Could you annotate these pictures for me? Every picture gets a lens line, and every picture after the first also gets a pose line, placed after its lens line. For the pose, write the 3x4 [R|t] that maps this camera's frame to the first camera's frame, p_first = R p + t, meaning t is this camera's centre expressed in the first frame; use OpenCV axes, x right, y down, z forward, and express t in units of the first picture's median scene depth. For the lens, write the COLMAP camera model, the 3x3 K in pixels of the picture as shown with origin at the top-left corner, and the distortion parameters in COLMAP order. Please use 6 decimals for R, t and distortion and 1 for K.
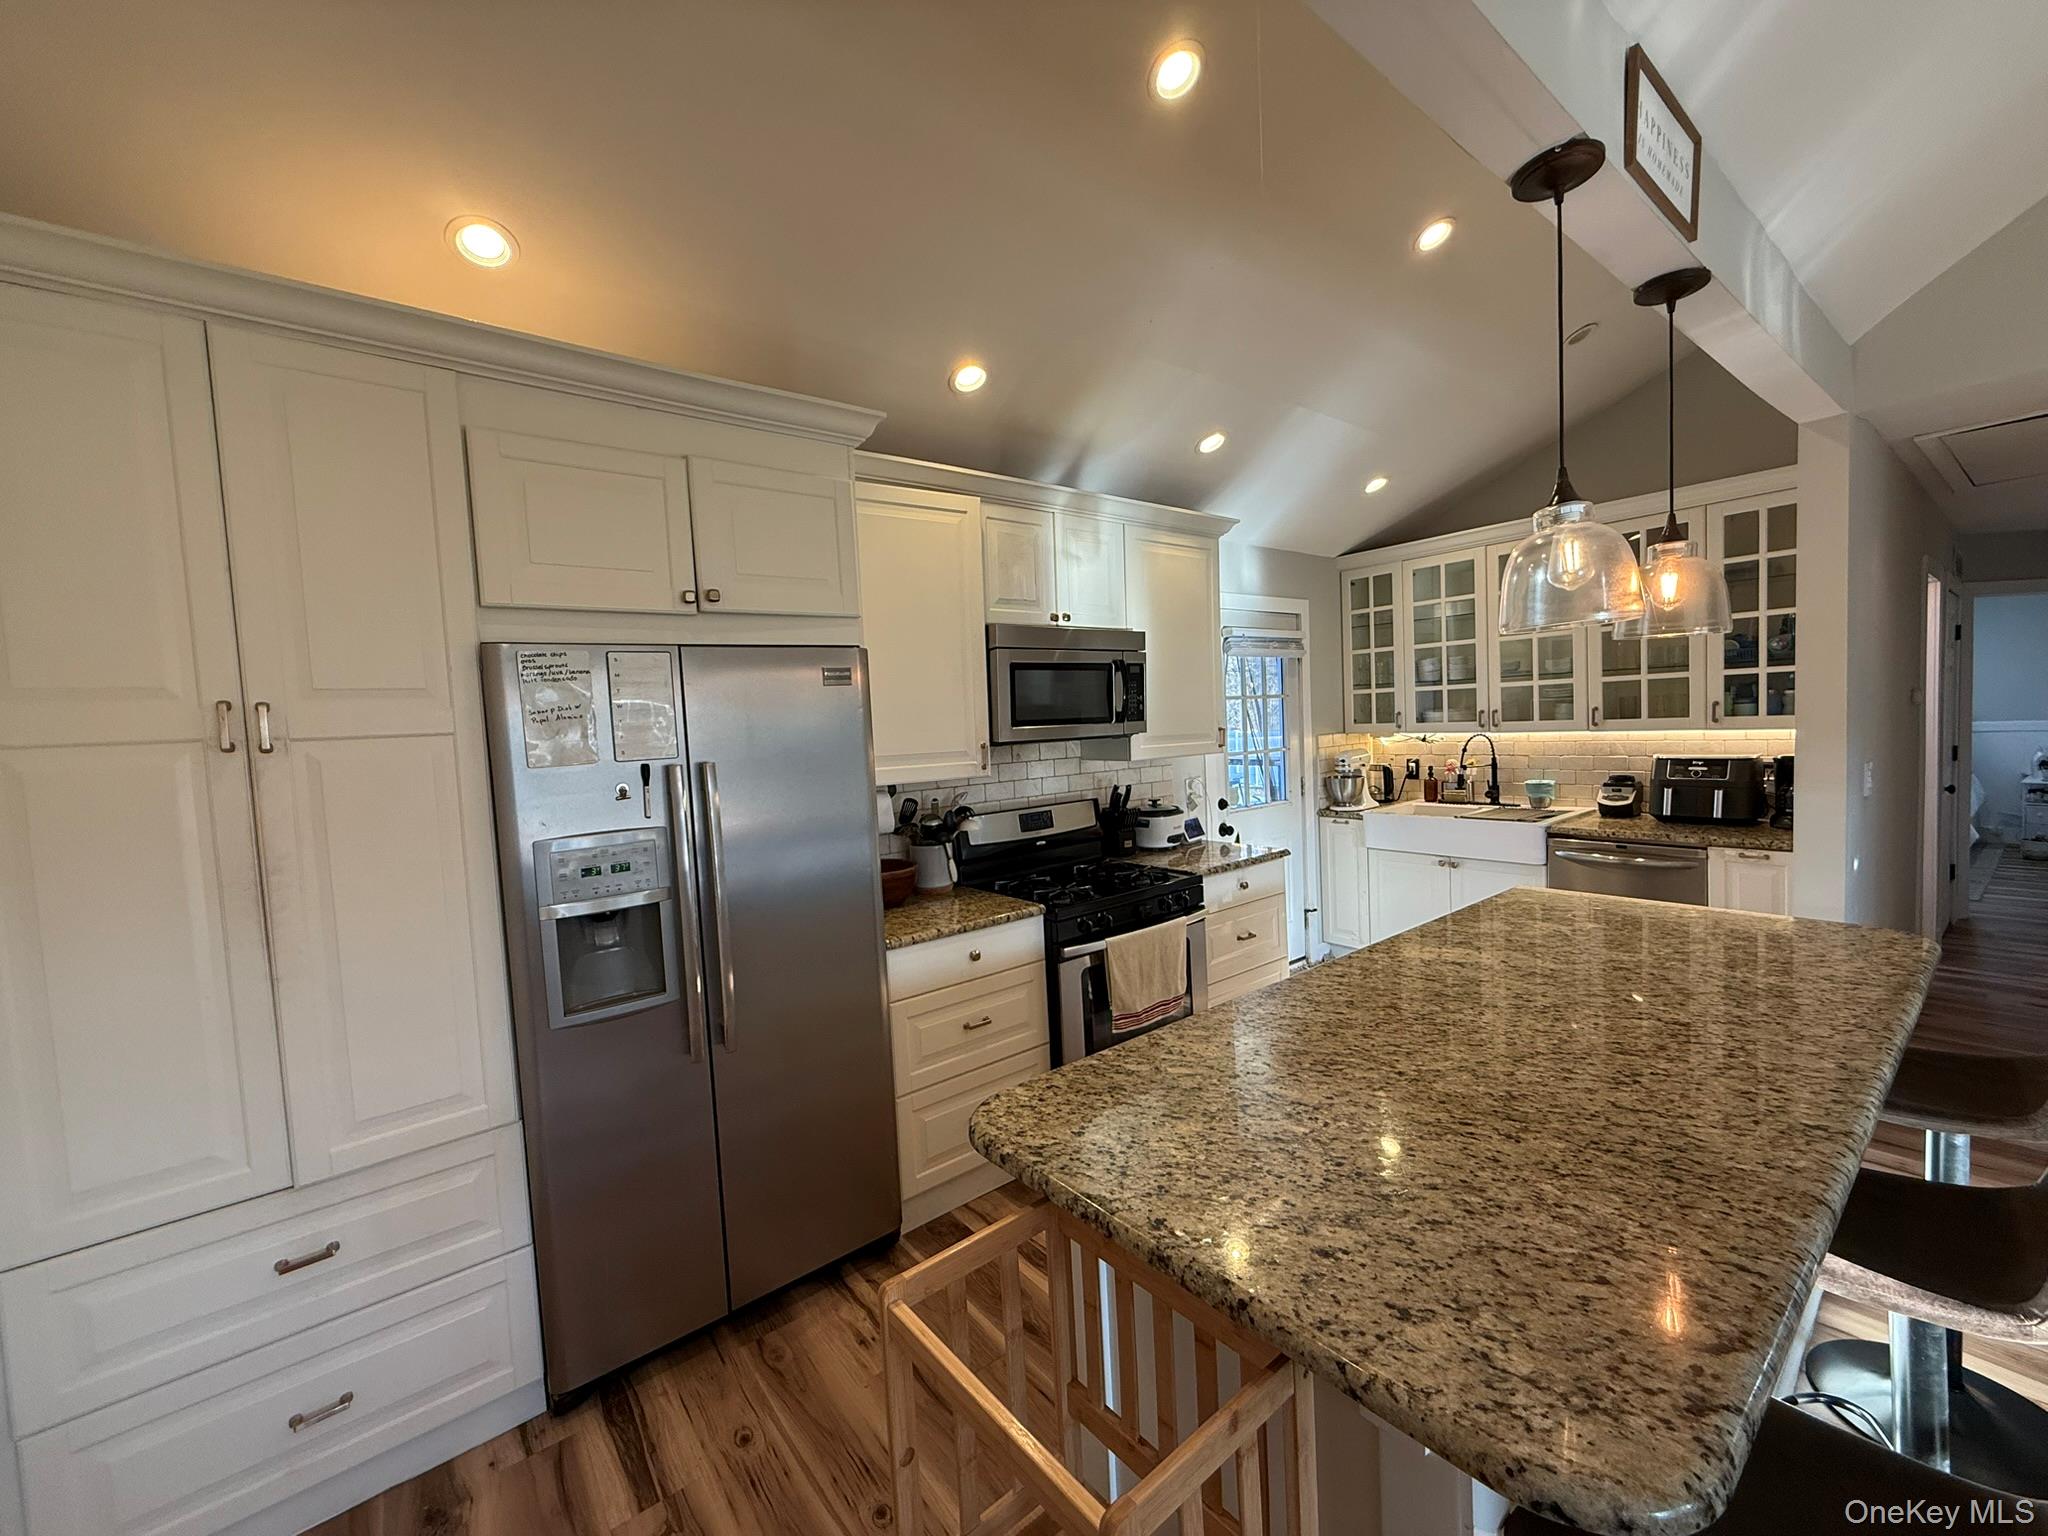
lens RADIAL K [[817.8, 0, 1016.1], [0, 817.8, 771.7], [0, 0, 1]] dist [0.002716, 0.000066]
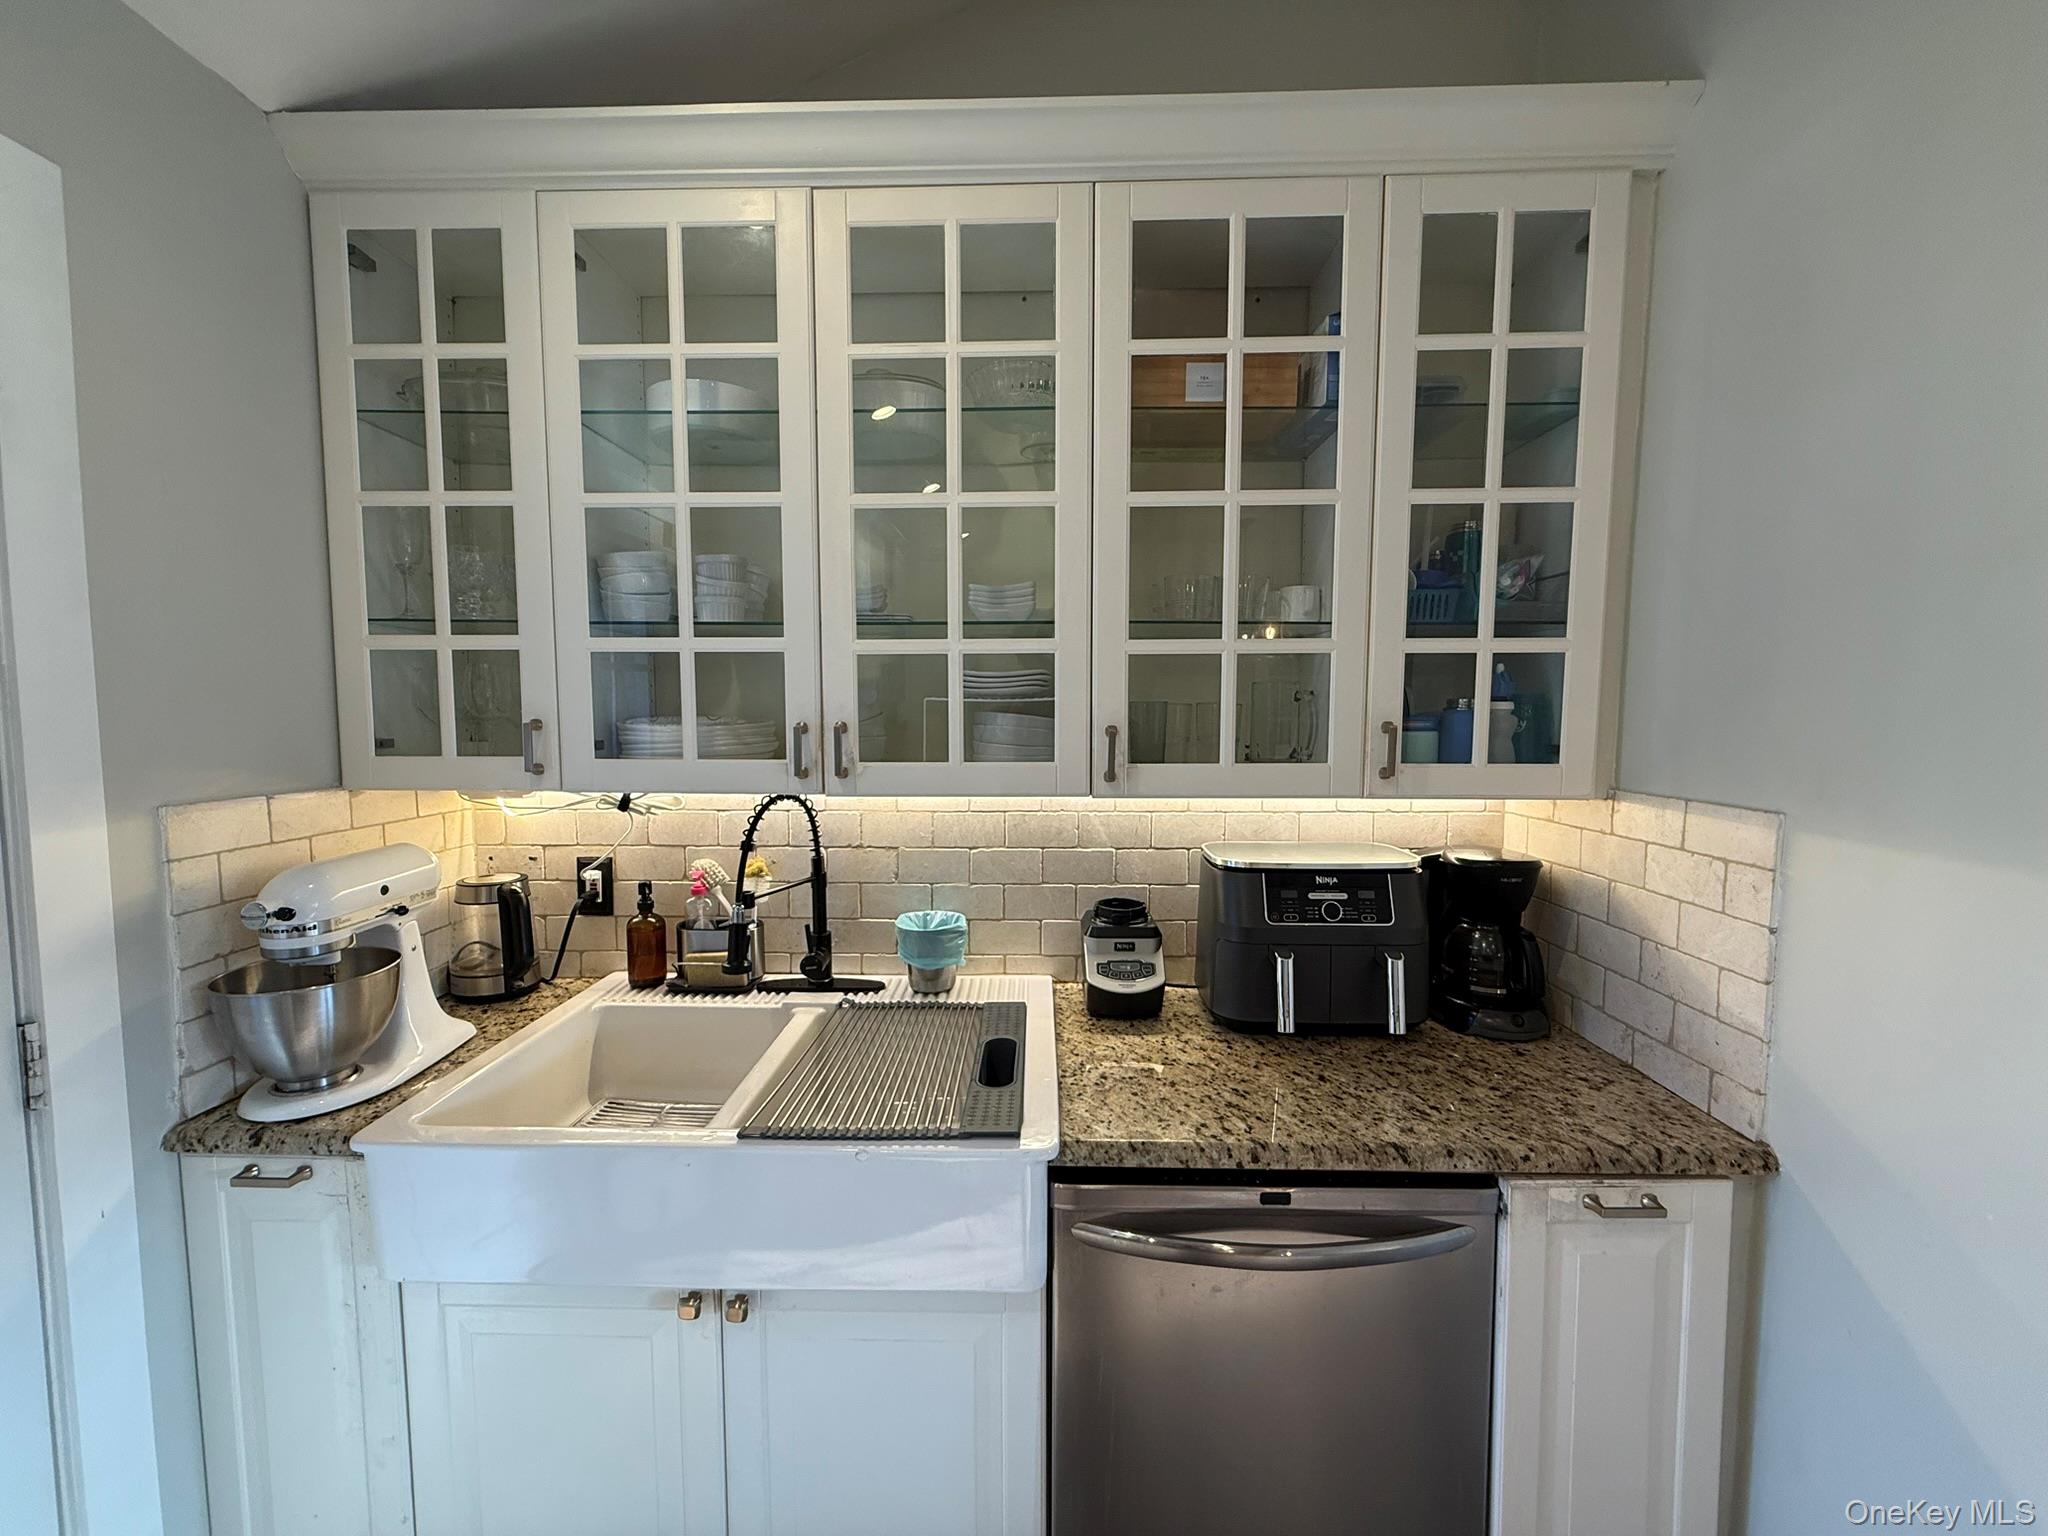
lens RADIAL K [[817.8, 0, 1017.4], [0, 817.8, 771.3], [0, 0, 1]] dist [0.002716, 0.000066]
pose [[0.624584, -0.006428, 0.780931, 0.371938], [0.019638, 0.999779, -0.007477, -0.052350], [-0.780711, 0.020006, 0.624572, 0.732712]]
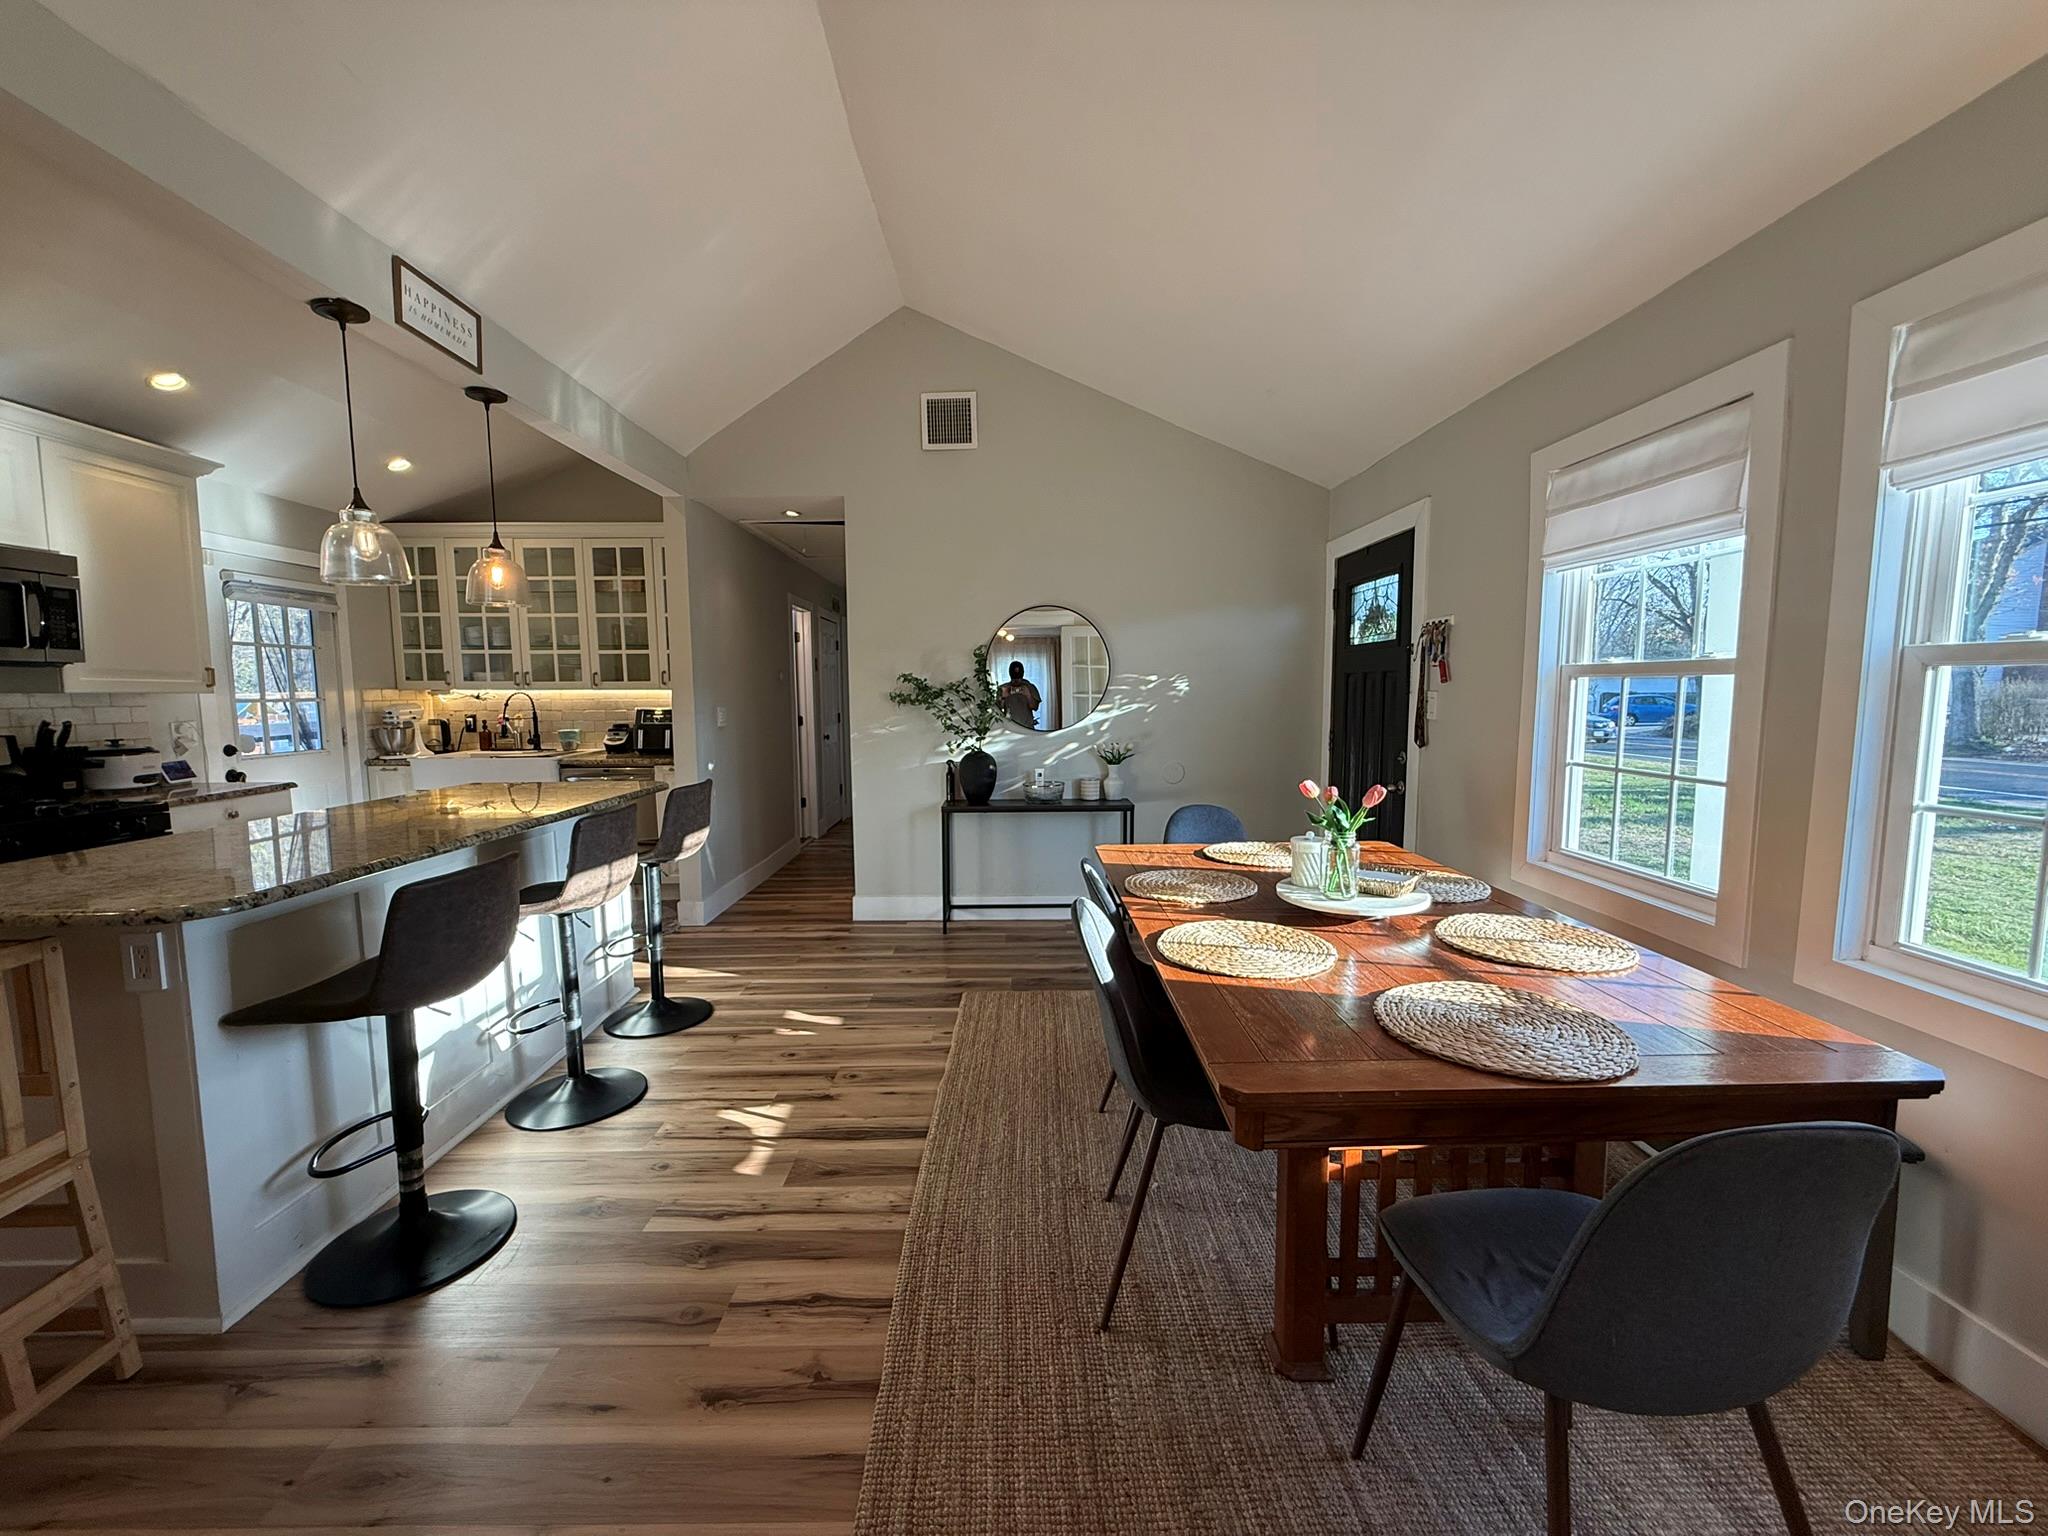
lens RADIAL K [[817.8, 0, 1017.0], [0, 817.8, 768.7], [0, 0, 1]] dist [0.002716, 0.000066]
pose [[0.605486, -0.031916, 0.795216, 0.039458], [0.026371, 0.999451, 0.020034, 0.065209], [-0.795419, 0.008840, 0.605996, -0.343113]]
